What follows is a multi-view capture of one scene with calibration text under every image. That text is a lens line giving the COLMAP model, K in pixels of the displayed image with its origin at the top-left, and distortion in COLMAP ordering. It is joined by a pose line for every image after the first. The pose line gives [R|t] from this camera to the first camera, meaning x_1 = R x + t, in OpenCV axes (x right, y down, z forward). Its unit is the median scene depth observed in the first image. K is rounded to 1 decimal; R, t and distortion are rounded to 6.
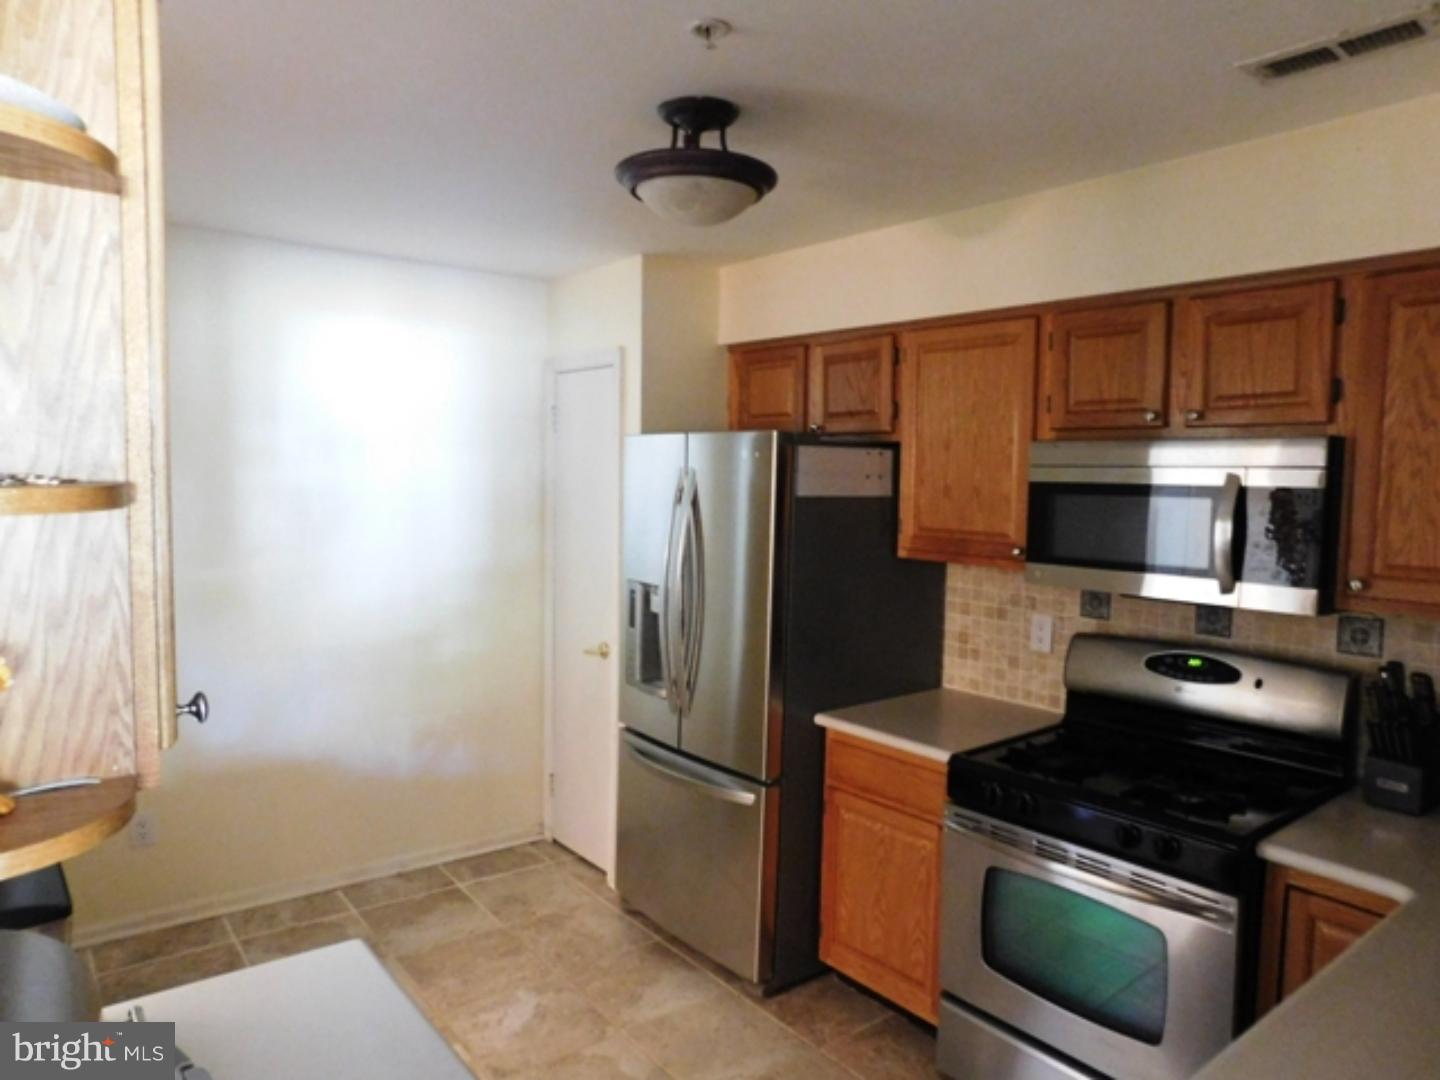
lens RADIAL K [[946.2, 0, 717.0], [0, 946.2, 540.6], [0, 0, 1]] dist [-0.074329, 0.042414]
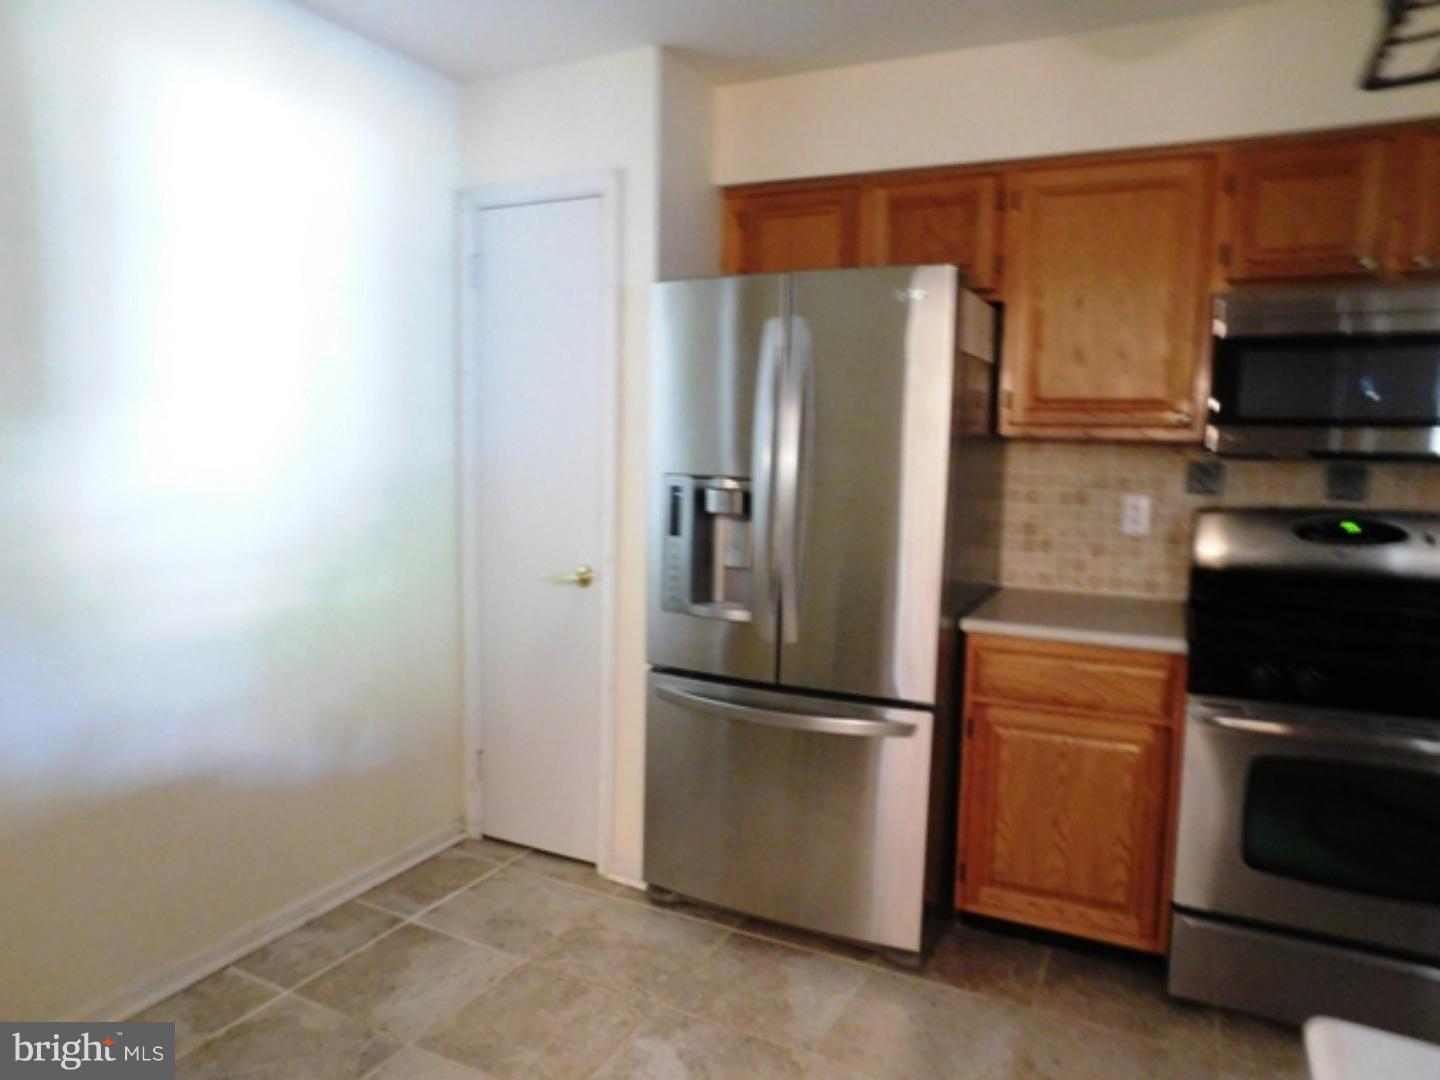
lens RADIAL K [[949.4, 0, 720.0], [0, 949.4, 540.0], [0, 0, 1]] dist [-0.077372, 0.062067]
pose [[0.904788, -0.047409, 0.423215, -0.402083], [0.027939, 0.998251, 0.052094, 0.059312], [-0.424944, -0.035310, 0.904530, 0.310183]]
